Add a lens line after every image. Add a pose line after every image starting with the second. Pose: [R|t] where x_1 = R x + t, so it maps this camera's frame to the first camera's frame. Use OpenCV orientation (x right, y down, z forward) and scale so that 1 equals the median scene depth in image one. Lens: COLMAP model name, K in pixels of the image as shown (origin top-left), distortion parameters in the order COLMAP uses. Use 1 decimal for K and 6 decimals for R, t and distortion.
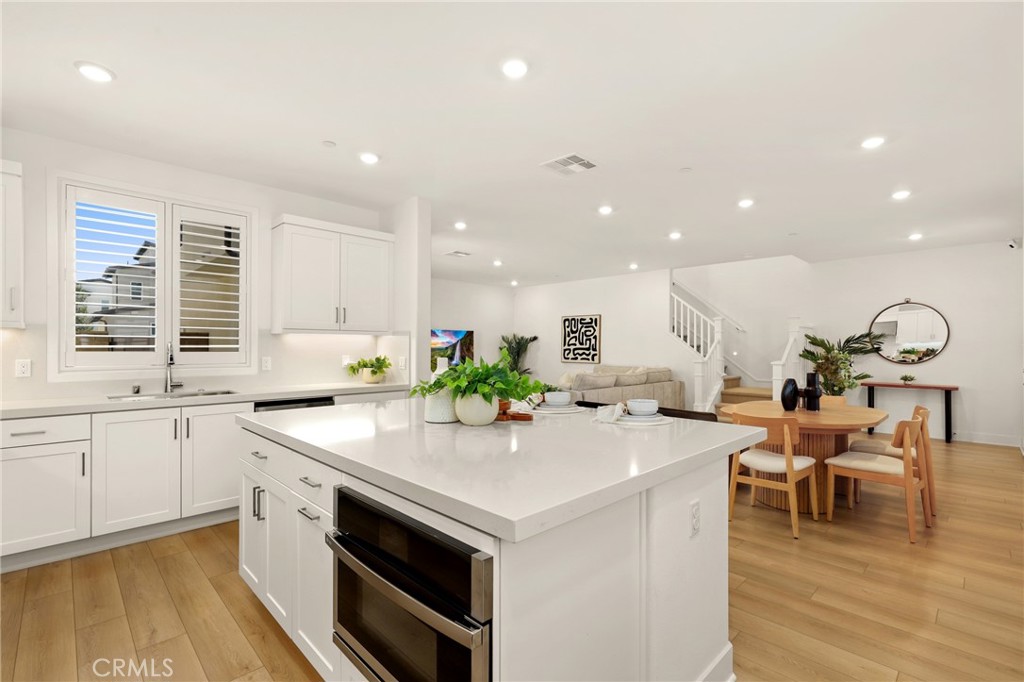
lens RADIAL K [[459.8, 0, 512.1], [0, 459.8, 347.4], [0, 0, 1]] dist [-0.002410, -0.000061]
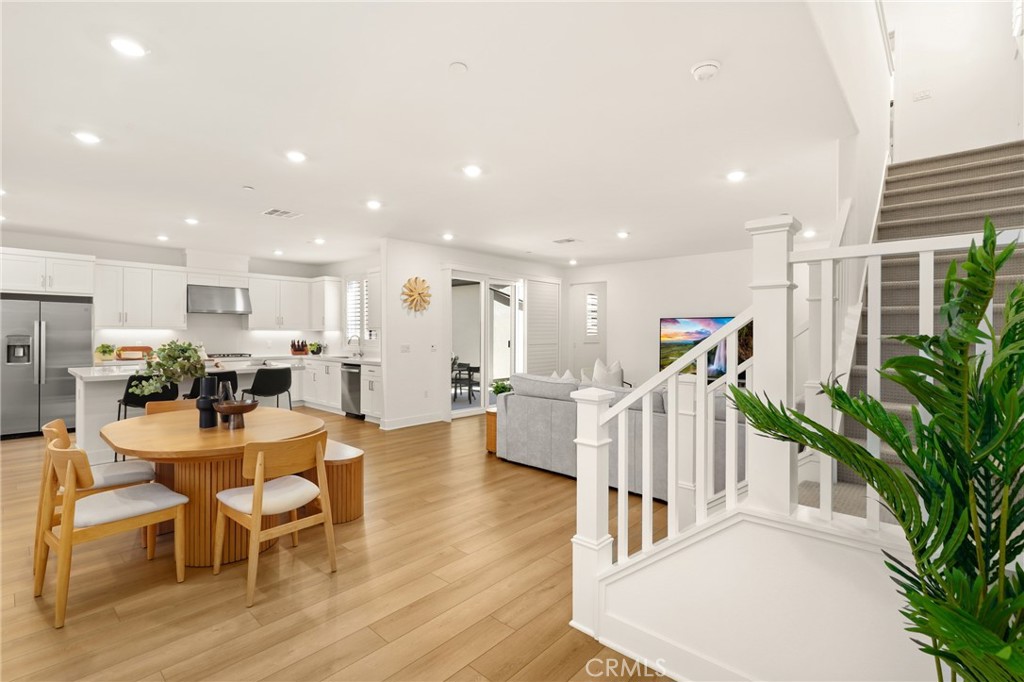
lens RADIAL K [[460.0, 0, 512.0], [0, 460.0, 331.5], [0, 0, 1]] dist [-0.000640, -0.000150]
pose [[0.066779, -0.005460, -0.997753, 0.594805], [-0.007457, 0.999954, -0.005971, -0.006494], [0.997740, 0.007839, 0.066735, 0.630883]]
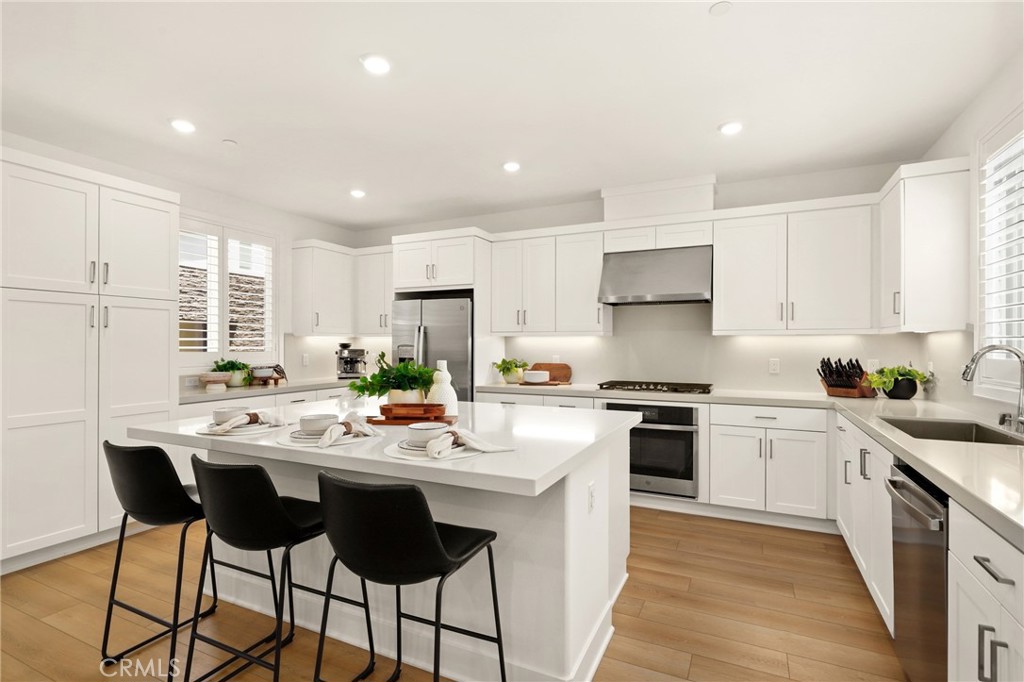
lens RADIAL K [[497.5, 0, 505.7], [0, 497.5, 343.8], [0, 0, 1]] dist [0.002830, -0.000021]
pose [[-0.943120, -0.002164, -0.332444, 0.026875], [-0.003264, 0.999991, 0.002750, -0.003359], [0.332435, 0.003679, -0.943119, 0.541465]]
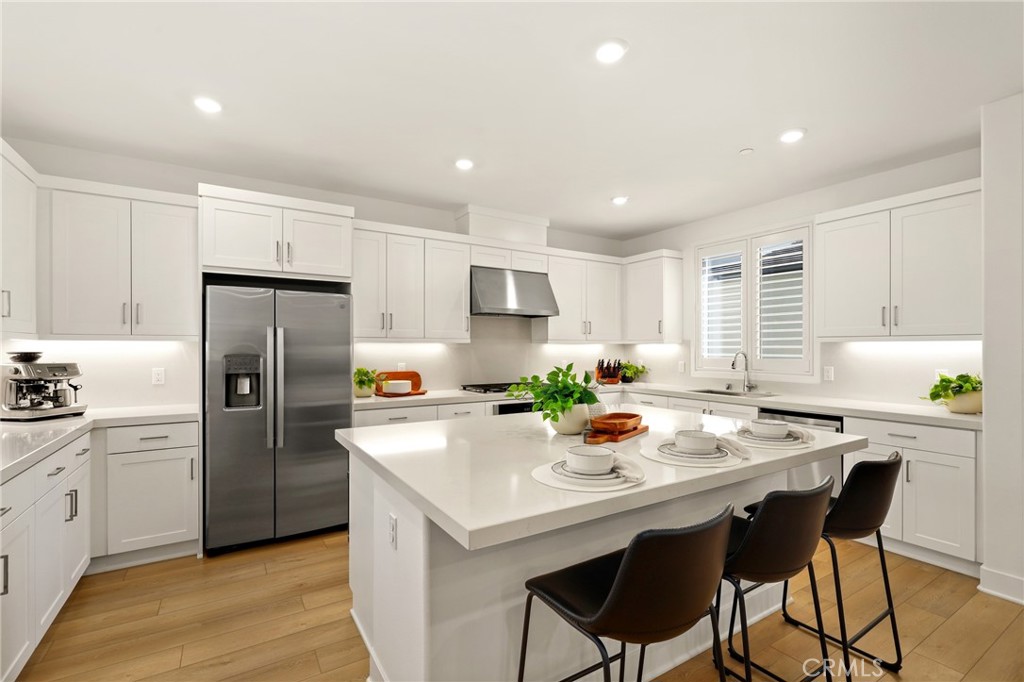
lens RADIAL K [[459.8, 0, 512.1], [0, 459.8, 347.4], [0, 0, 1]] dist [-0.002410, -0.000061]
pose [[-0.212767, -0.000297, -0.977103, 0.219108], [-0.002799, 0.999996, 0.000306, -0.005954], [0.977099, 0.002800, -0.212767, 0.273464]]
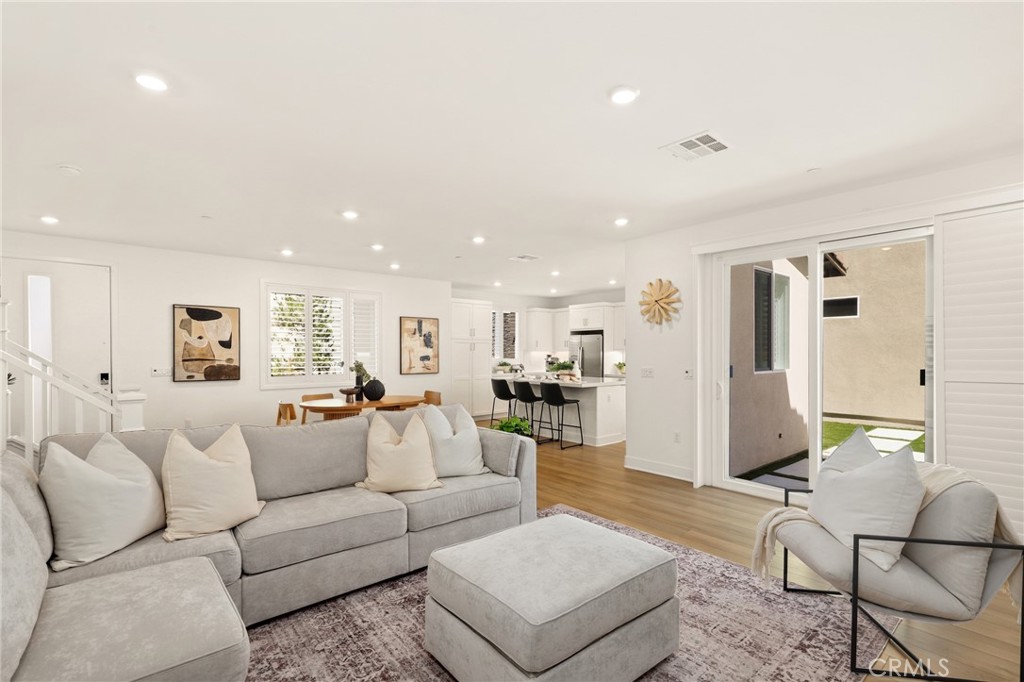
lens RADIAL K [[459.8, 0, 512.1], [0, 459.8, 347.4], [0, 0, 1]] dist [-0.002410, -0.000061]
pose [[-0.997569, 0.000841, 0.069675, 0.022741], [0.000220, 0.999960, -0.008933, -0.009399], [-0.069680, -0.008896, -0.997530, 1.077082]]
